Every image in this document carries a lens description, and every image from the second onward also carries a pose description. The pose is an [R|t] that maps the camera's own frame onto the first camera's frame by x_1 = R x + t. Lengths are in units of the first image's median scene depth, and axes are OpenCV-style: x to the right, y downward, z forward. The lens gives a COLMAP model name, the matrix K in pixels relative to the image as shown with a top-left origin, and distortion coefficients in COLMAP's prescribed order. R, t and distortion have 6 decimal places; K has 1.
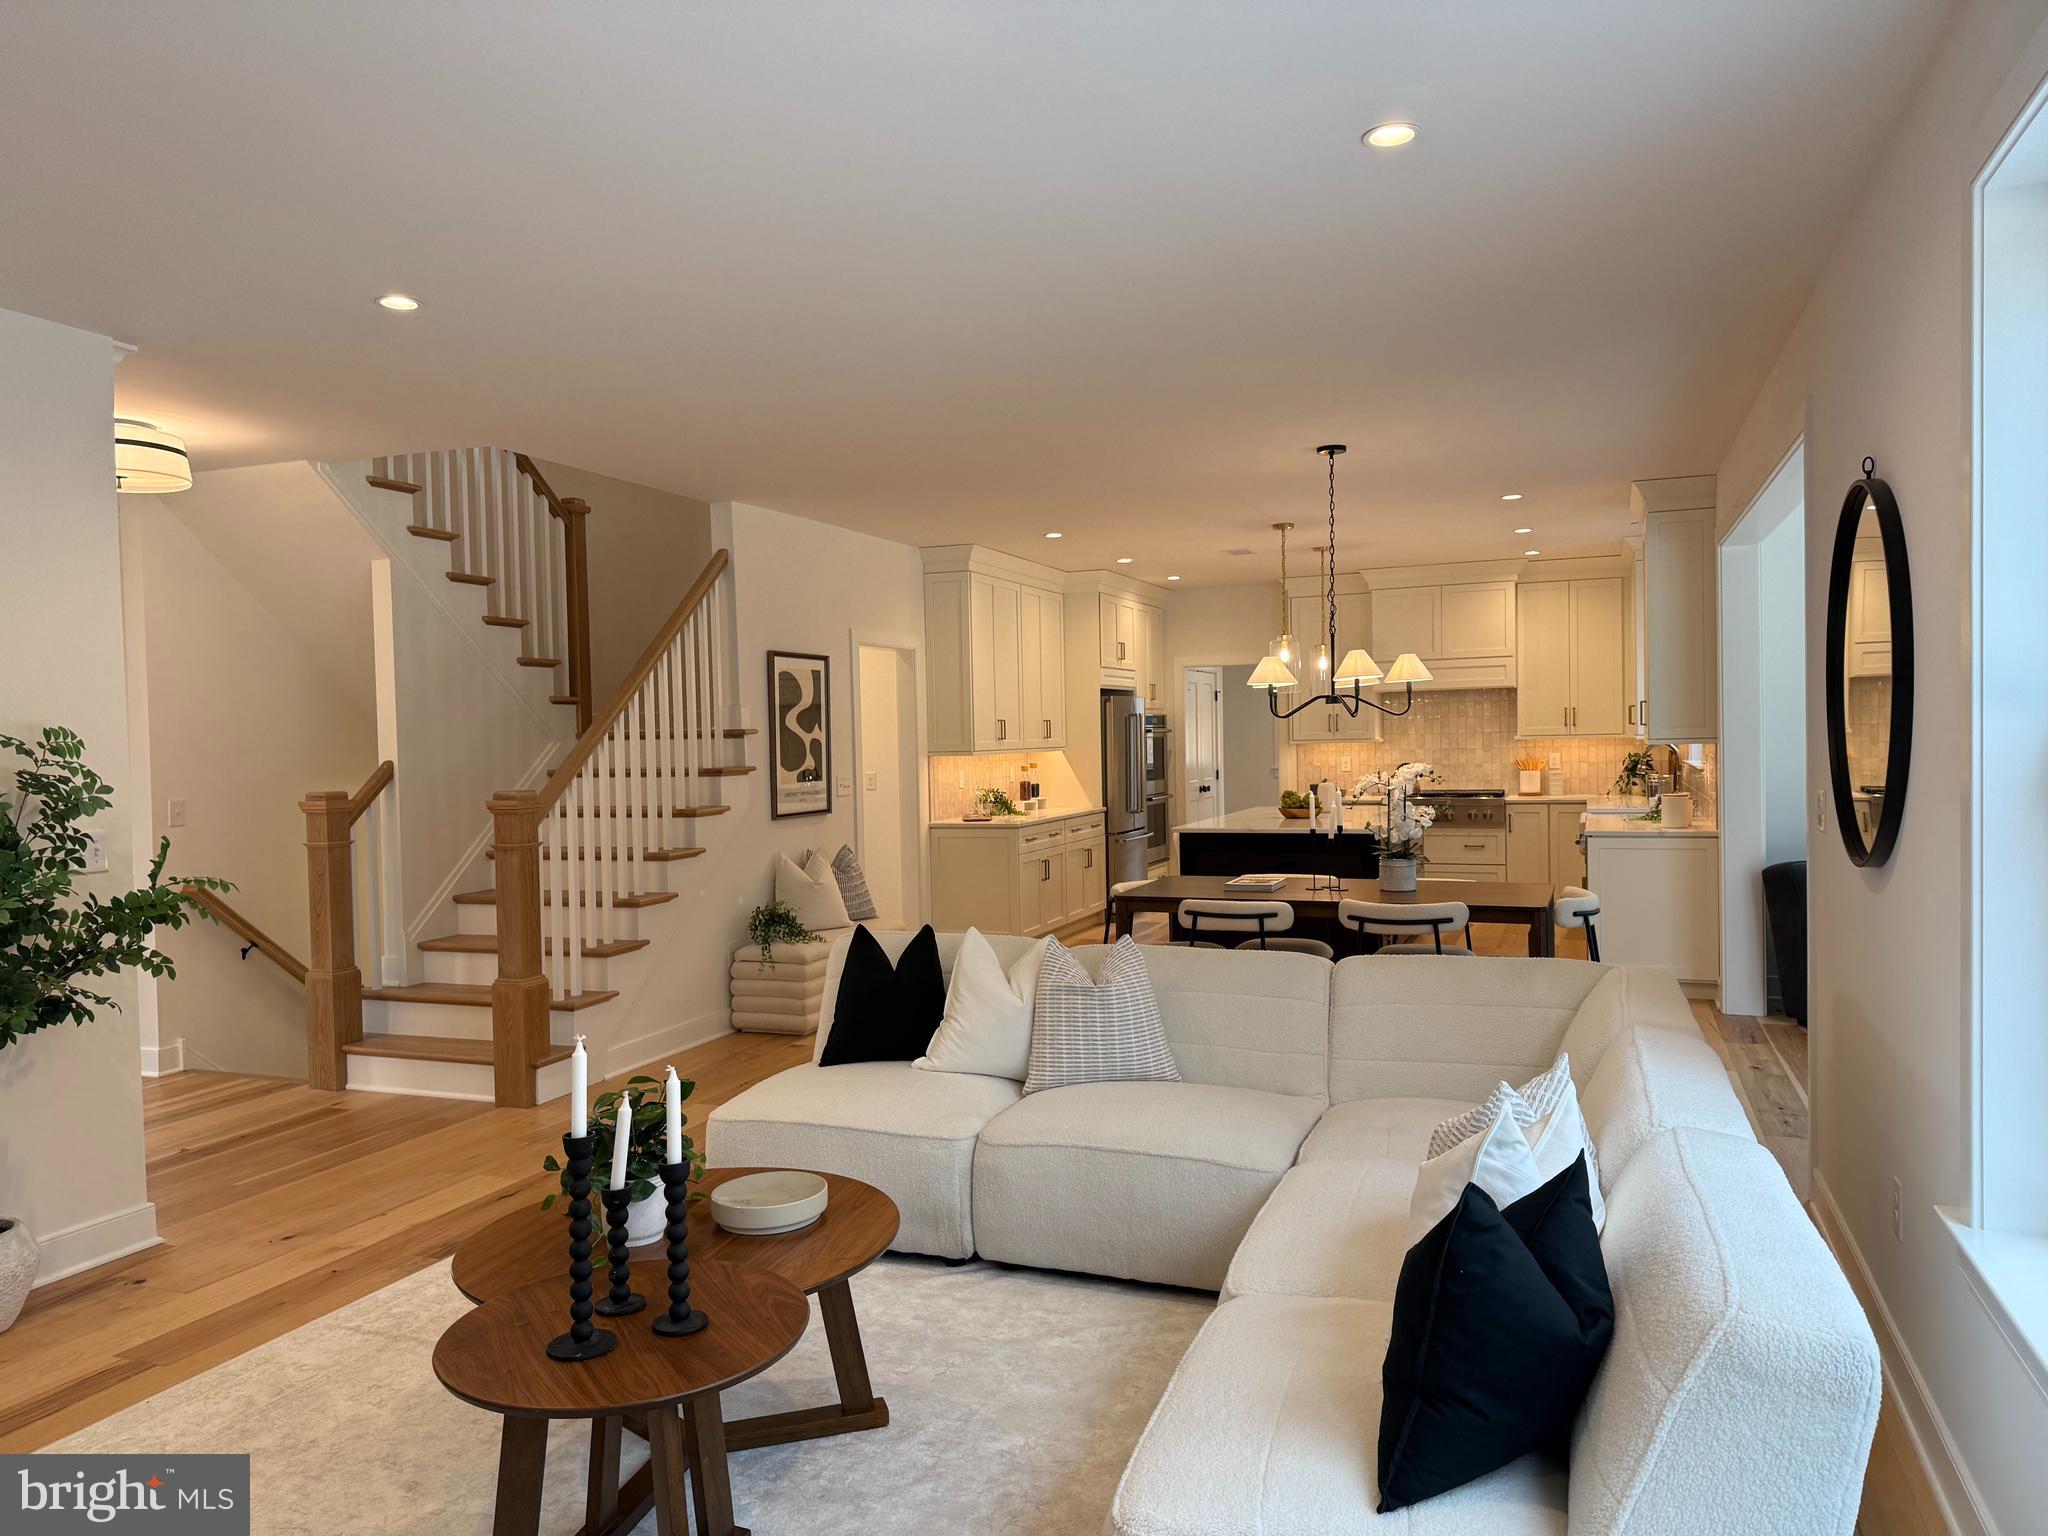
lens RADIAL K [[1417.5, 0, 1037.9], [0, 1417.5, 772.0], [0, 0, 1]] dist [0.102355, -0.121229]
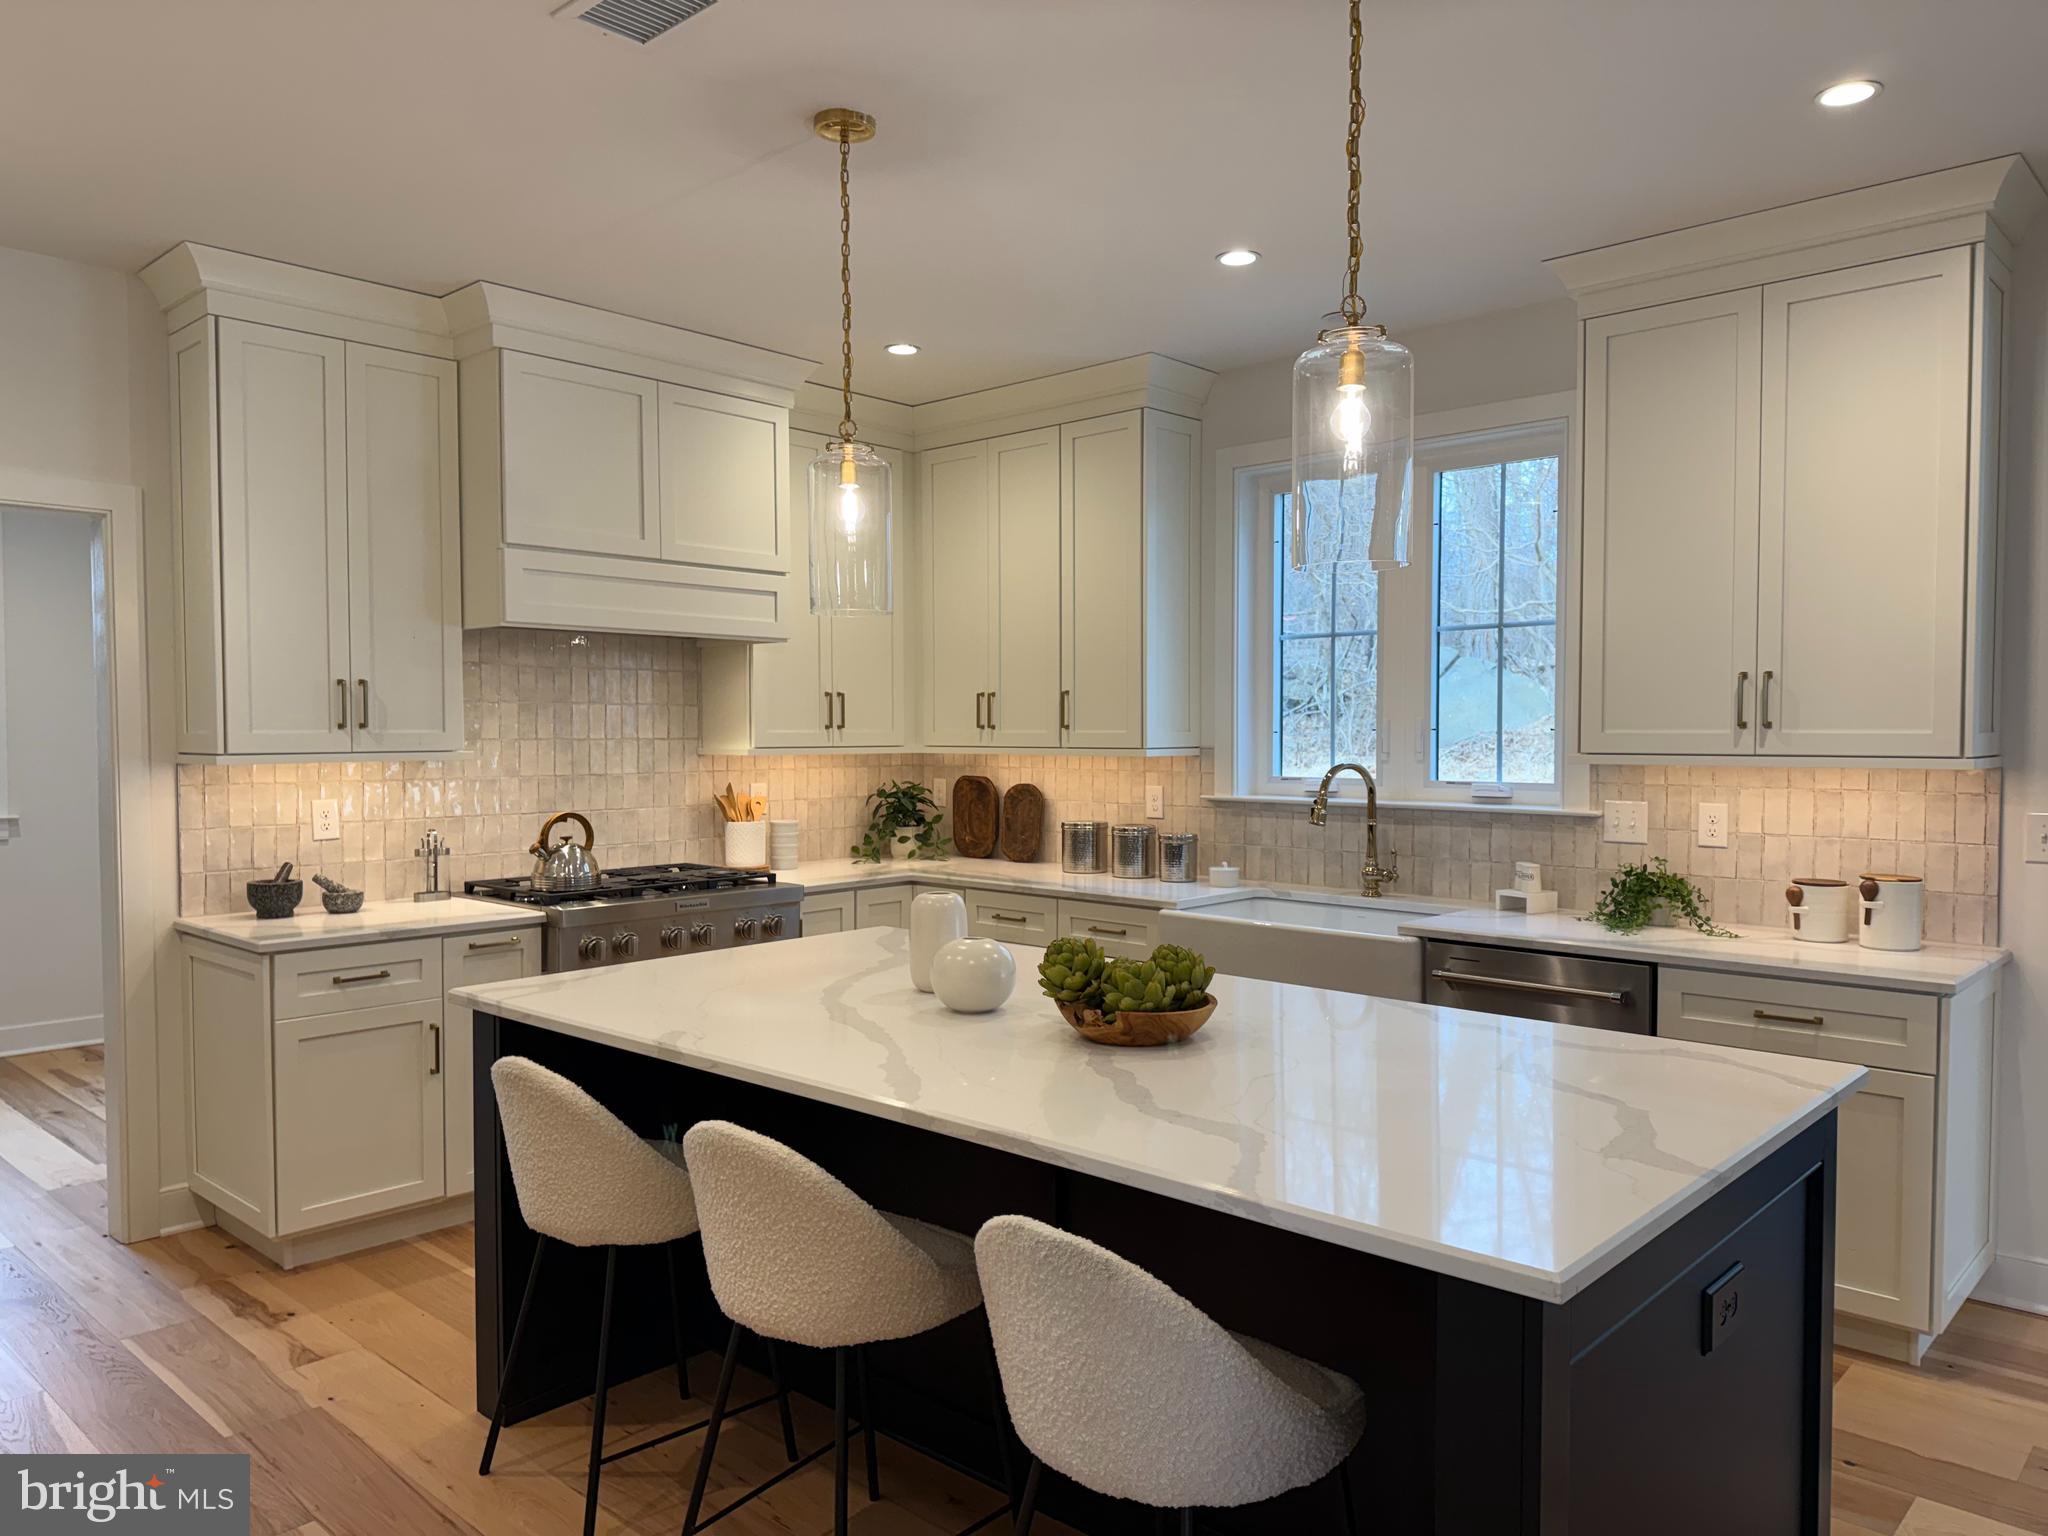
lens RADIAL K [[1430.2, 0, 1062.1], [0, 1430.2, 775.8], [0, 0, 1]] dist [0.031714, -0.043675]
pose [[0.380329, -0.011215, 0.924783, -0.054442], [0.014753, 0.999873, 0.006058, -0.017275], [-0.924734, 0.011339, 0.380446, 0.724264]]
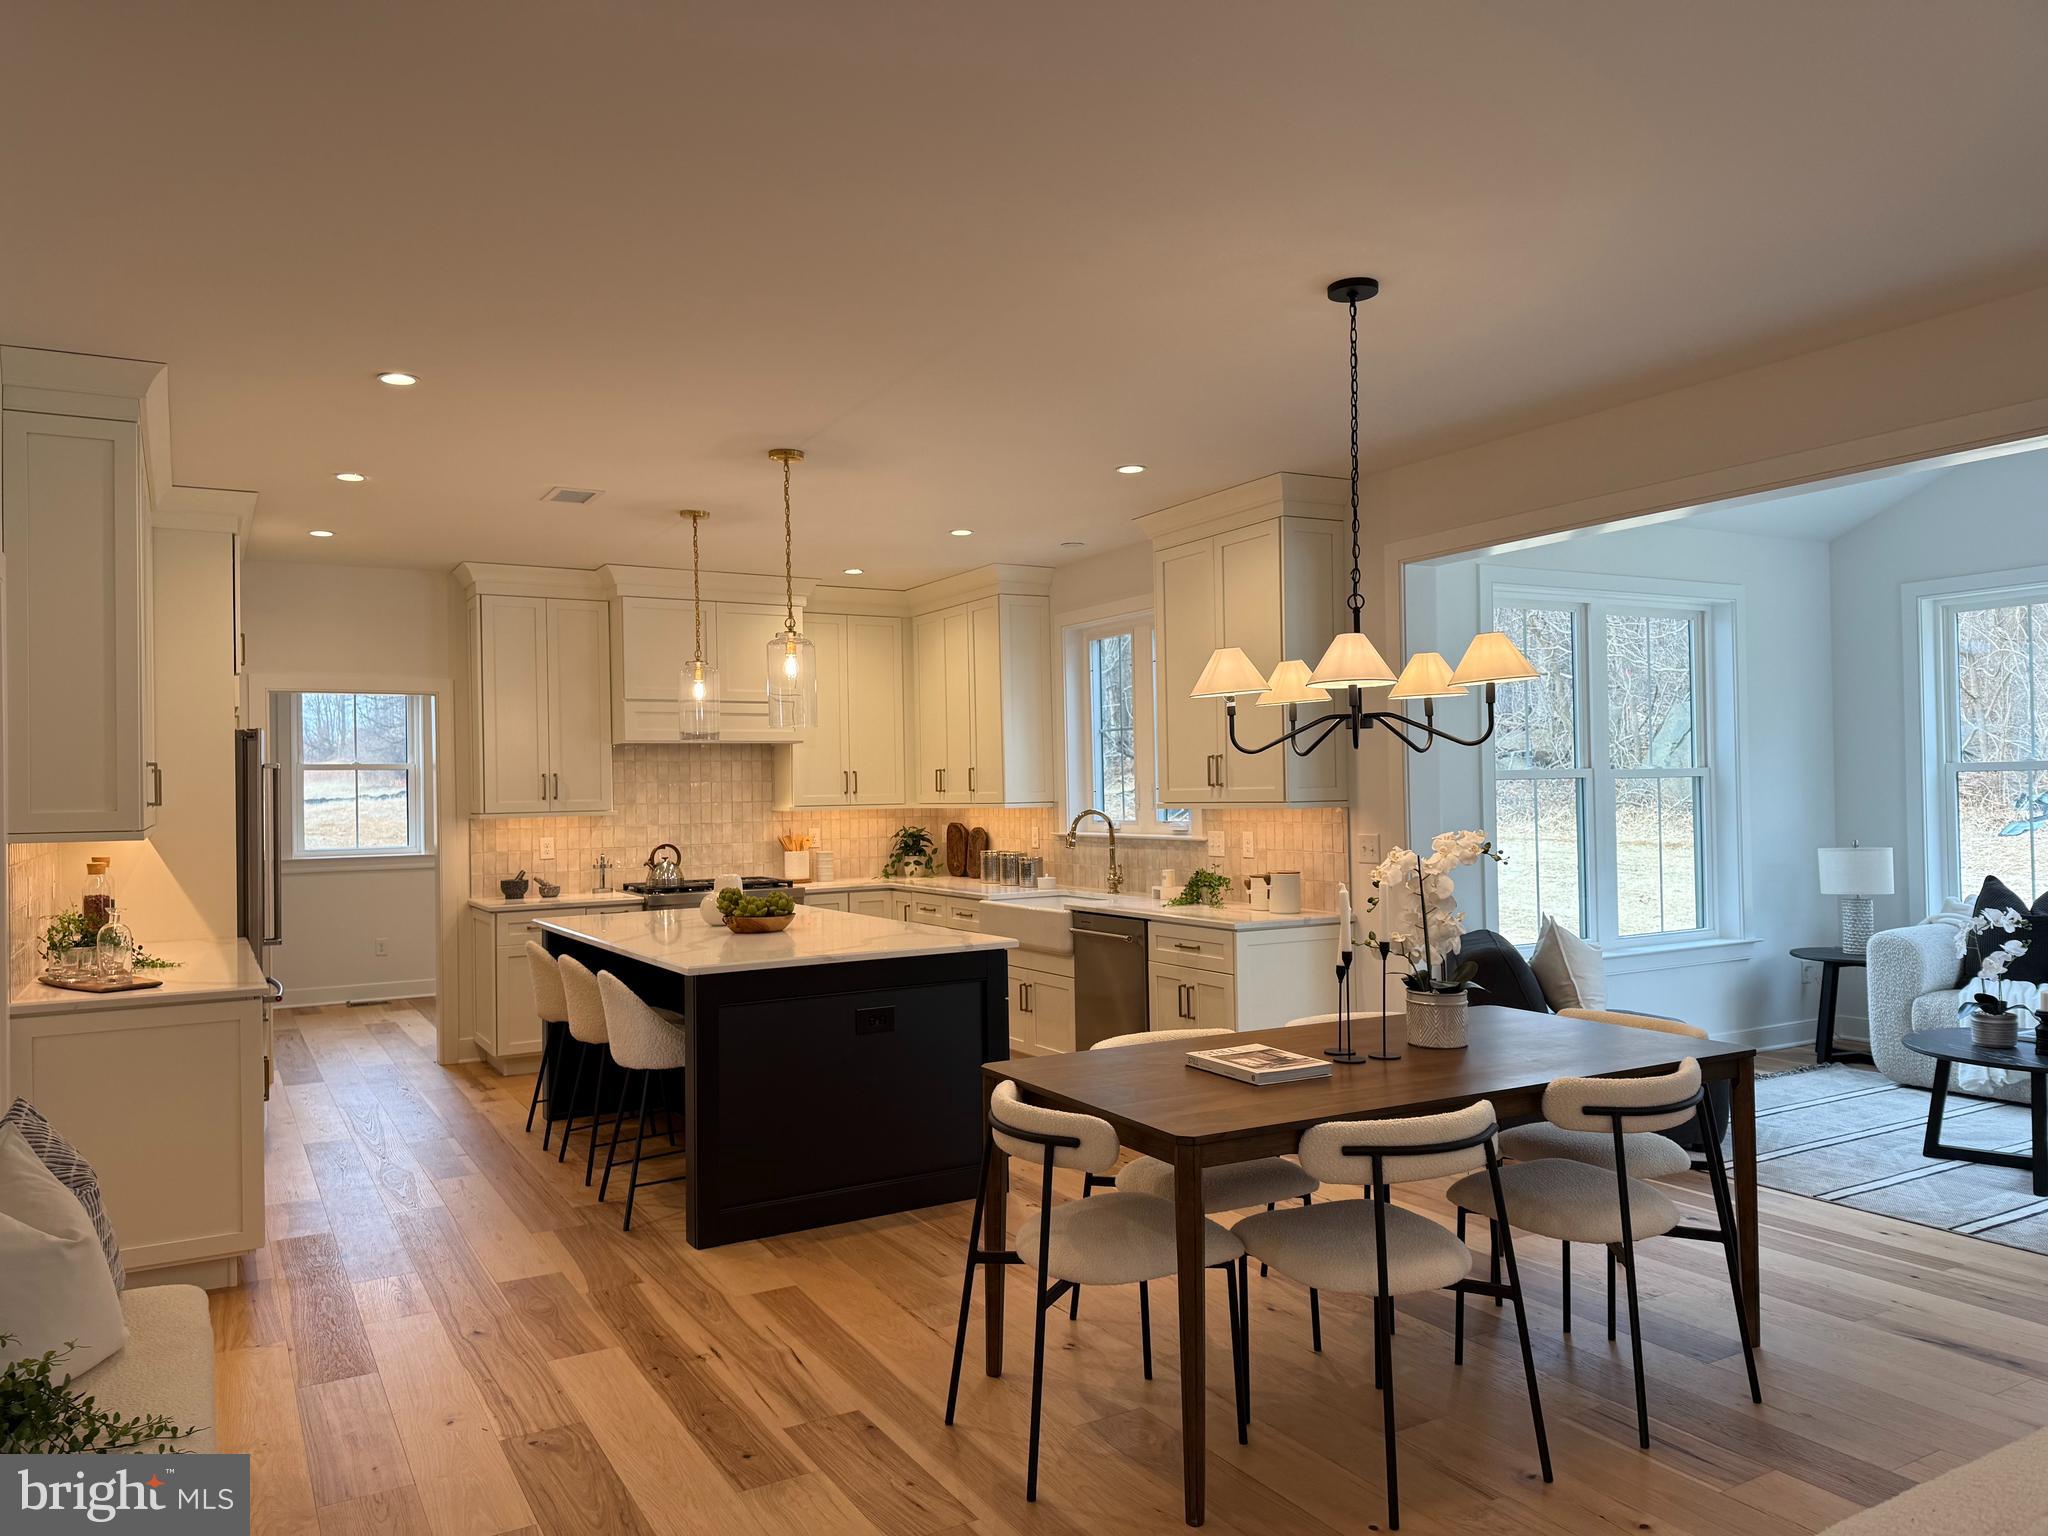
lens RADIAL K [[1417.5, 0, 1037.9], [0, 1417.5, 772.0], [0, 0, 1]] dist [0.102355, -0.121229]
pose [[0.636307, 0.017915, 0.771228, -0.169498], [0.024142, 0.998778, -0.043119, -0.007417], [-0.771058, 0.046056, 0.635097, 0.407809]]
